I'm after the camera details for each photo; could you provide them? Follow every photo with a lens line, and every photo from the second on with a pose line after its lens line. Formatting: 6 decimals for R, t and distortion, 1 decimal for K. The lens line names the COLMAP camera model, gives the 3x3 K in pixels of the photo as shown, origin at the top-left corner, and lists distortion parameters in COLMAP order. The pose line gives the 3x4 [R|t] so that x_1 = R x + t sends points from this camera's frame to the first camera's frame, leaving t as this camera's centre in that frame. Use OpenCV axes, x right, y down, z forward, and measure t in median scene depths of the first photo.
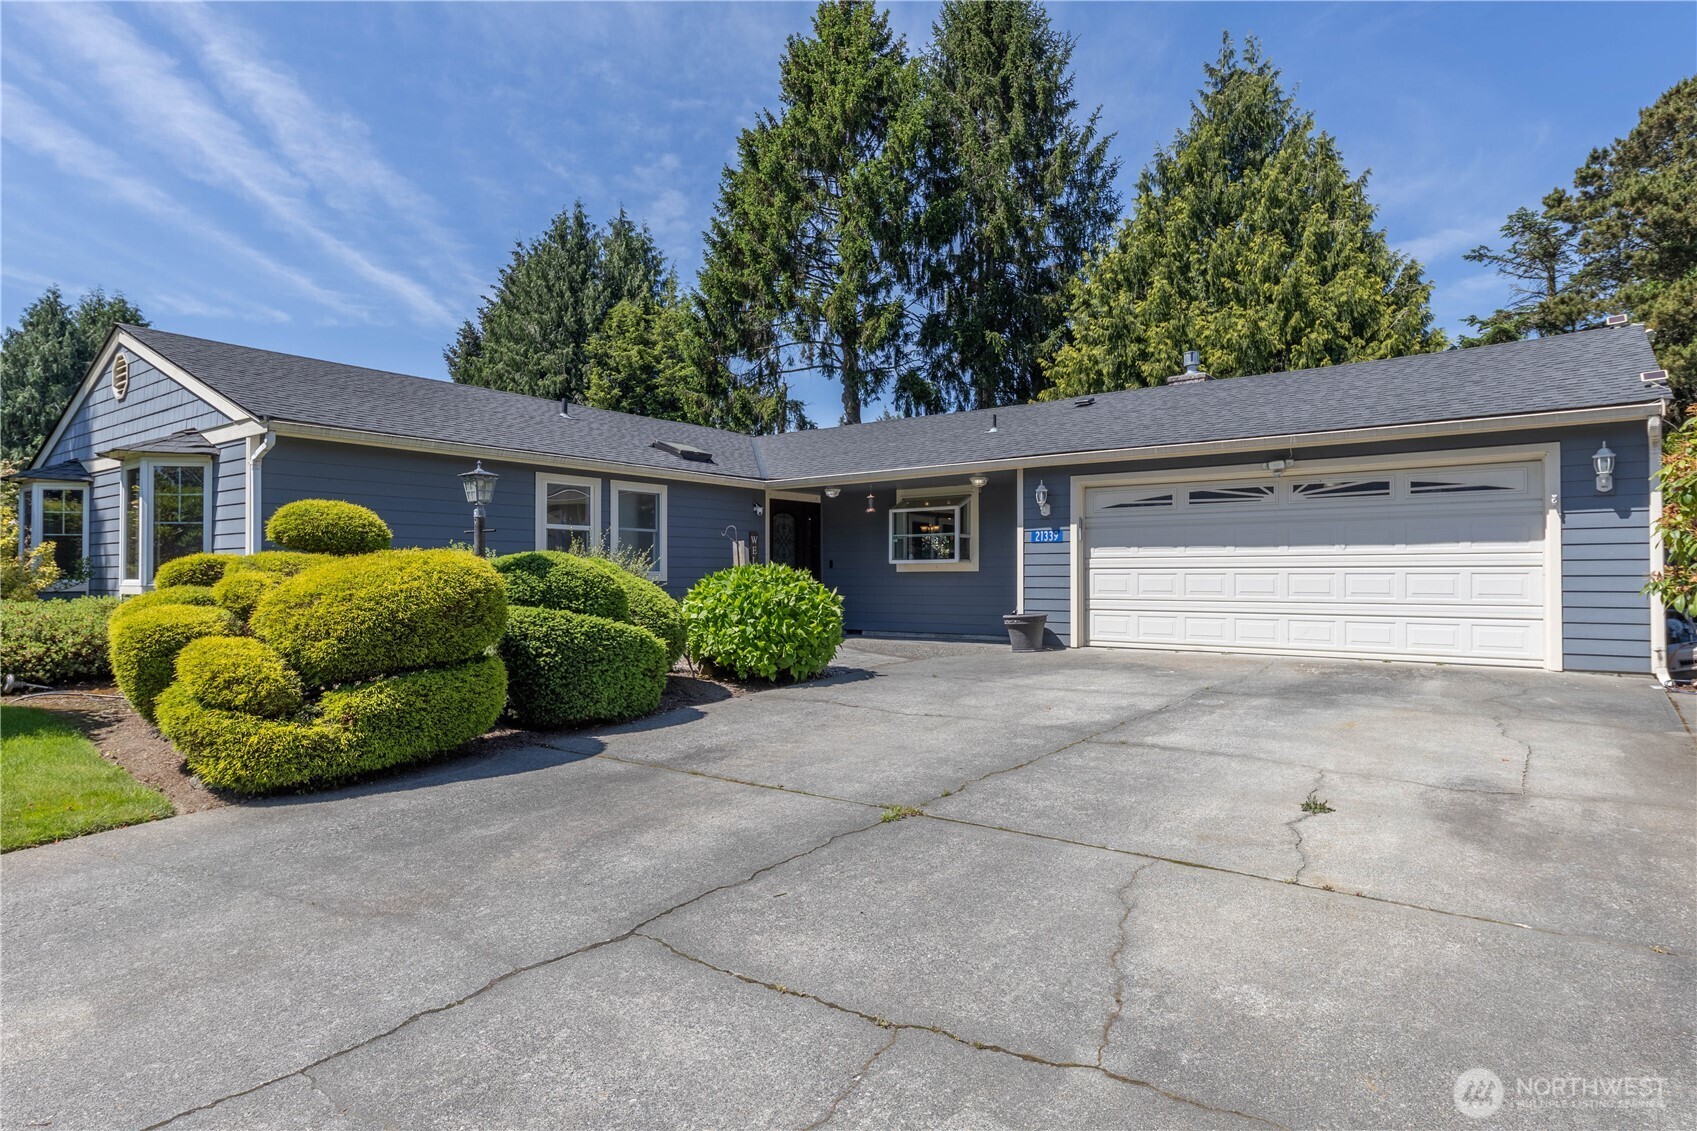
lens RADIAL K [[936.9, 0, 848.5], [0, 936.9, 565.5], [0, 0, 1]] dist [0.004481, -0.007118]
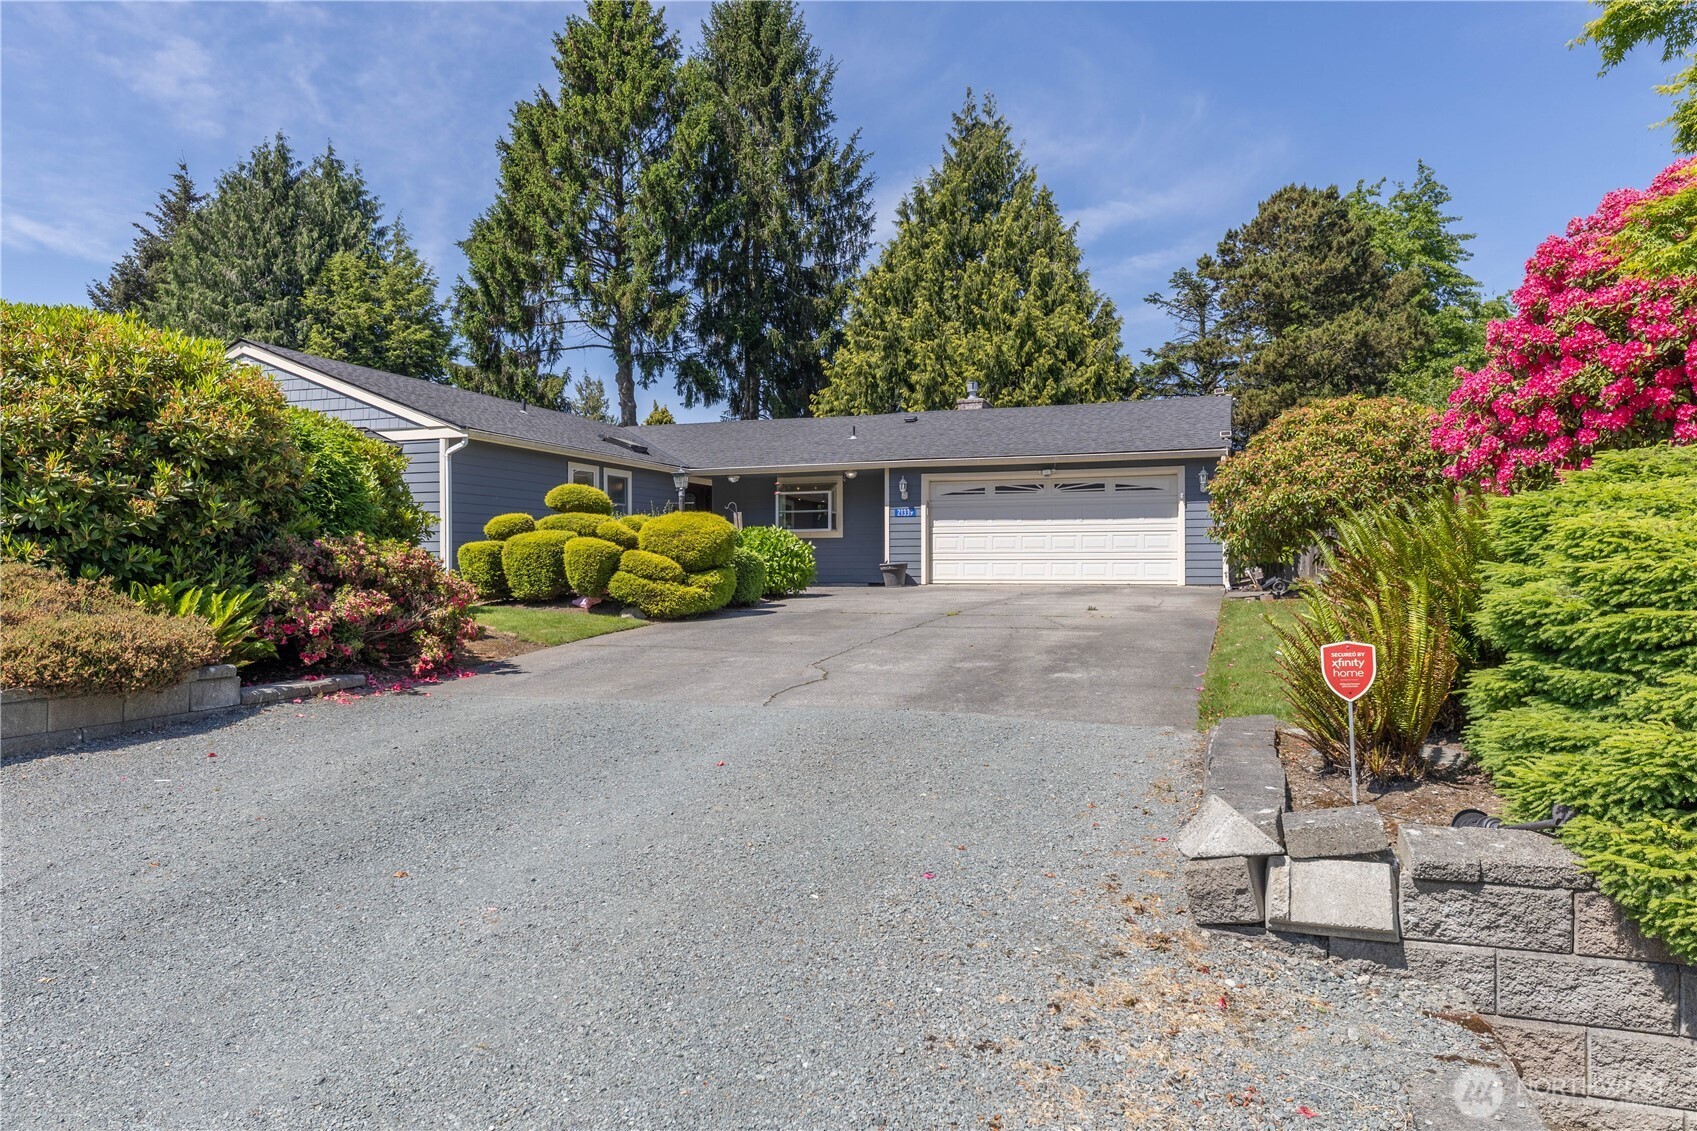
lens RADIAL K [[1095.7, 0, 847.8], [0, 1095.7, 560.2], [0, 0, 1]] dist [-0.001652, -0.006555]
pose [[0.950443, 0.000236, 0.310900, -0.186020], [-0.002381, 0.999976, 0.006522, 0.015092], [-0.310891, -0.006939, 0.950420, -0.288150]]
